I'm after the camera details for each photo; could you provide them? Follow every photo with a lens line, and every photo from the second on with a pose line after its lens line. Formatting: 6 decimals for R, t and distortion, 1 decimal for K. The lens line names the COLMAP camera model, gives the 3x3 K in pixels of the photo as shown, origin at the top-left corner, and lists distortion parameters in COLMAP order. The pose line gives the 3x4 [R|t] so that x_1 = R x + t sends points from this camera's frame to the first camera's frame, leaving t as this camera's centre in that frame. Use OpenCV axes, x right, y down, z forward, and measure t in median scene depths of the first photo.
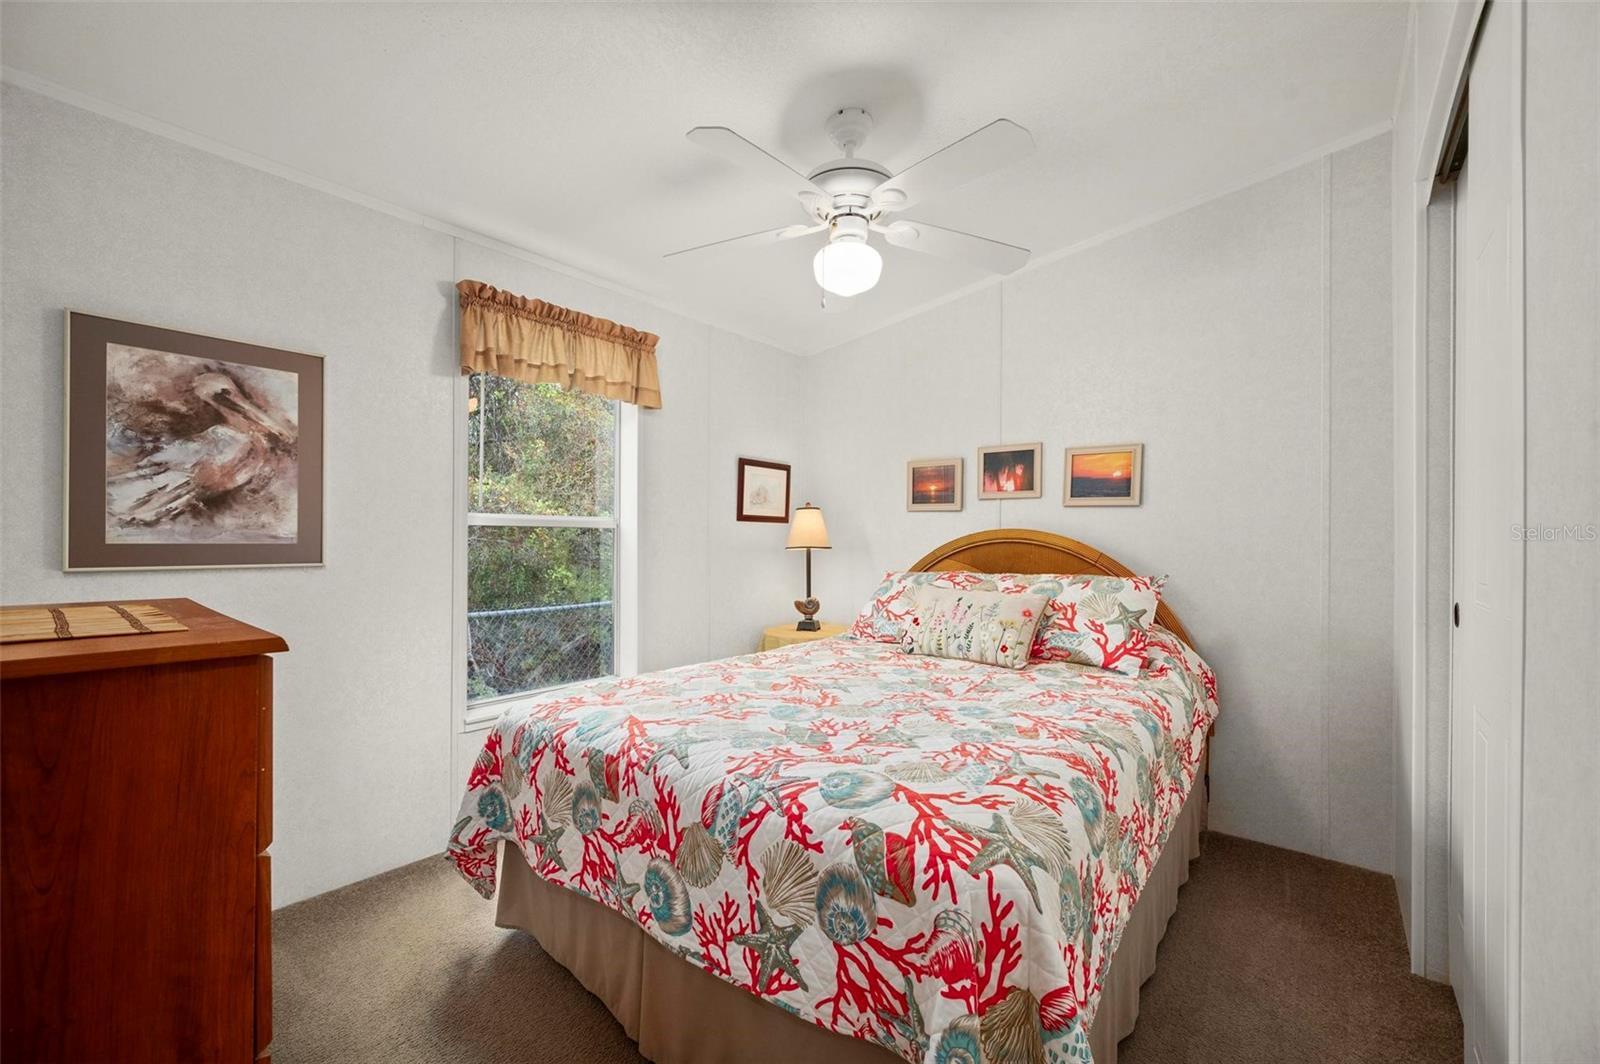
lens RADIAL K [[628.8, 0, 800.3], [0, 628.8, 530.9], [0, 0, 1]] dist [0.000389, 0.000161]
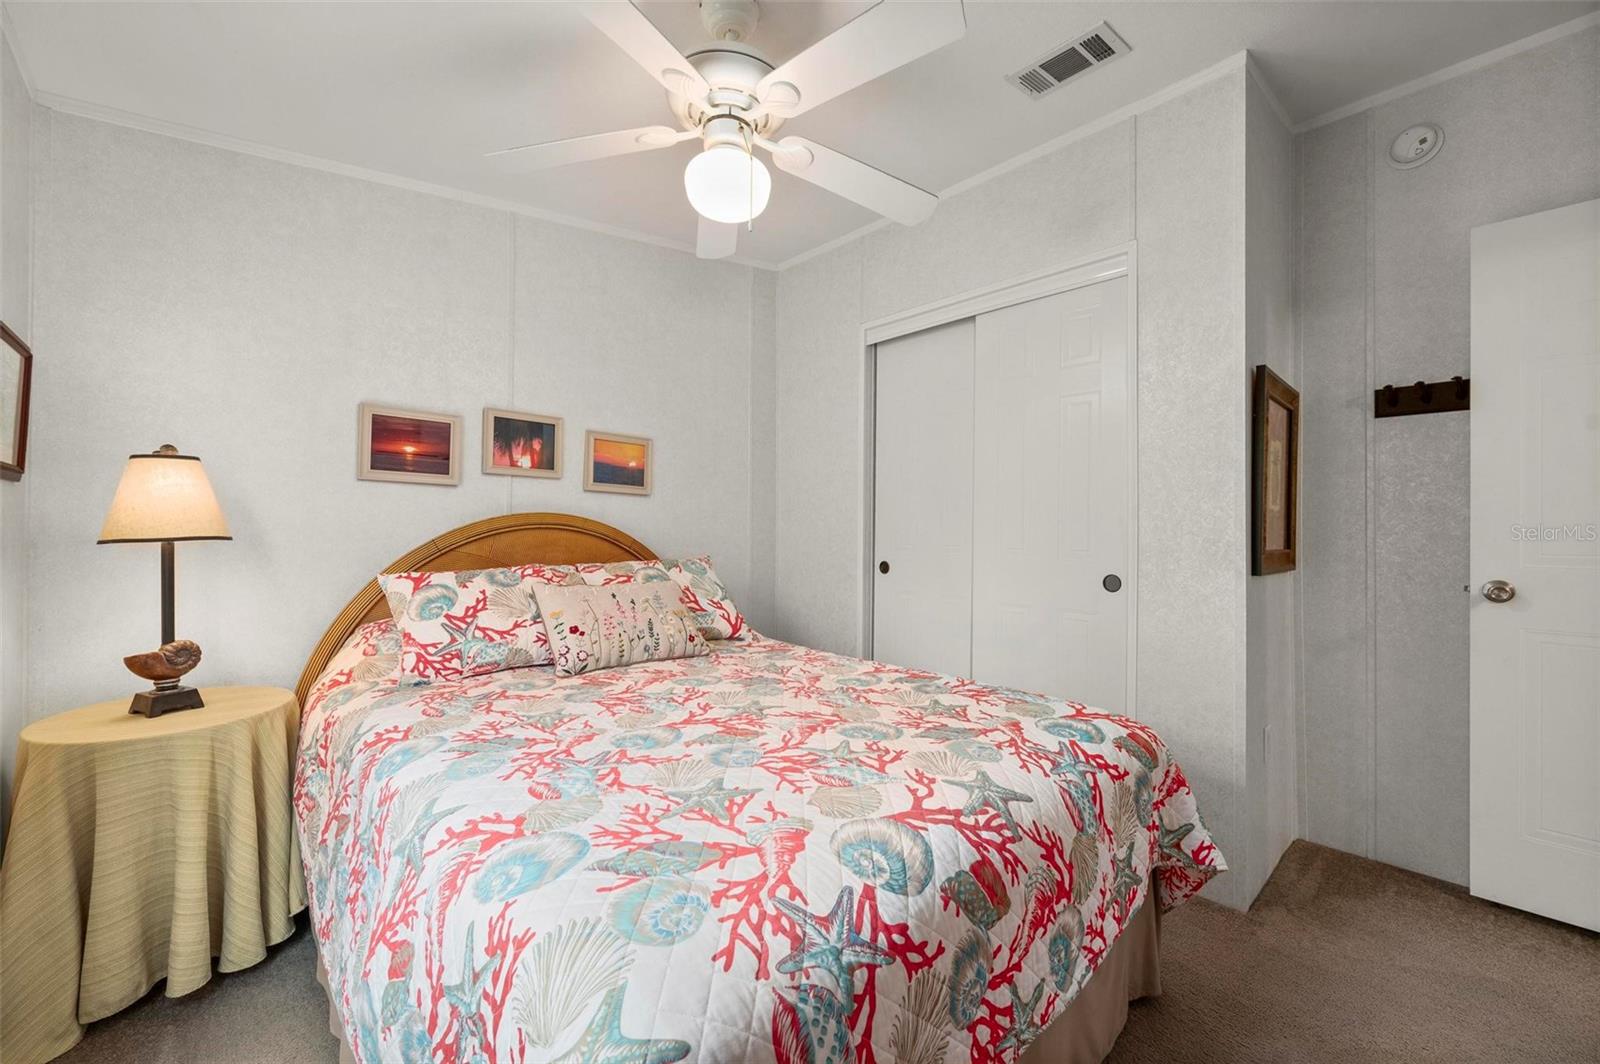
lens RADIAL K [[628.8, 0, 800.3], [0, 628.8, 530.9], [0, 0, 1]] dist [0.000389, 0.000161]
pose [[0.127635, -0.005068, 0.991808, -0.507735], [-0.021671, 0.999734, 0.007897, 0.007691], [-0.991584, -0.022502, 0.127491, 0.581525]]
